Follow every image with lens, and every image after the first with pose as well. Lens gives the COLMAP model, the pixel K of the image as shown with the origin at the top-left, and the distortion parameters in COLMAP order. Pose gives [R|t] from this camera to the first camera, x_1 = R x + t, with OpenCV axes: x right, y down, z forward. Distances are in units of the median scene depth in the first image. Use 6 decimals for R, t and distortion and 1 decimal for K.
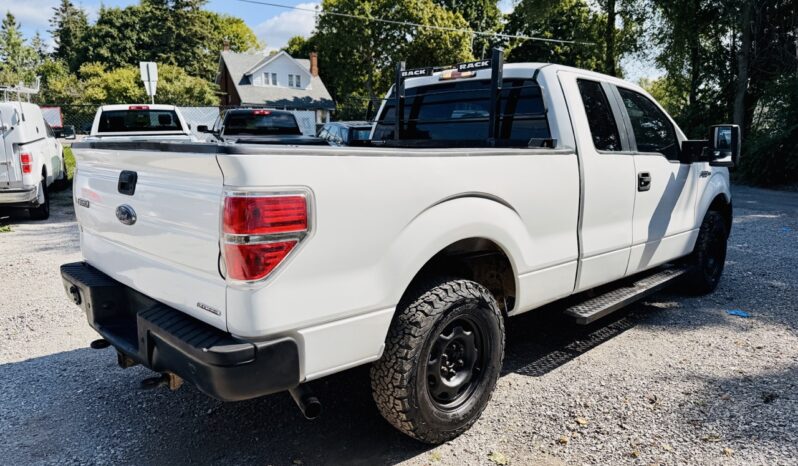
lens RADIAL K [[565.1, 0, 400.6], [0, 565.1, 228.8], [0, 0, 1]] dist [-0.000565, -0.000141]
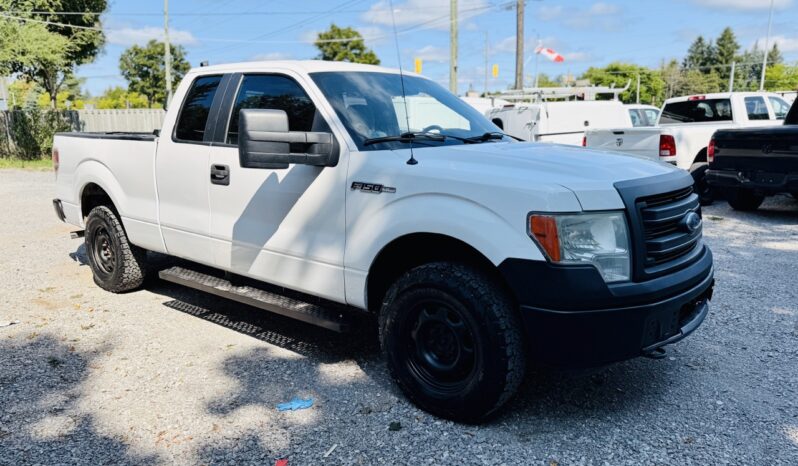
lens RADIAL K [[565.1, 0, 399.4], [0, 565.1, 235.2], [0, 0, 1]] dist [-0.000565, -0.000141]
pose [[0.126562, 0.173092, -0.976740, 1.383099], [-0.148251, 0.976900, 0.153911, -0.170885], [0.980818, 0.125323, 0.149299, 1.135149]]
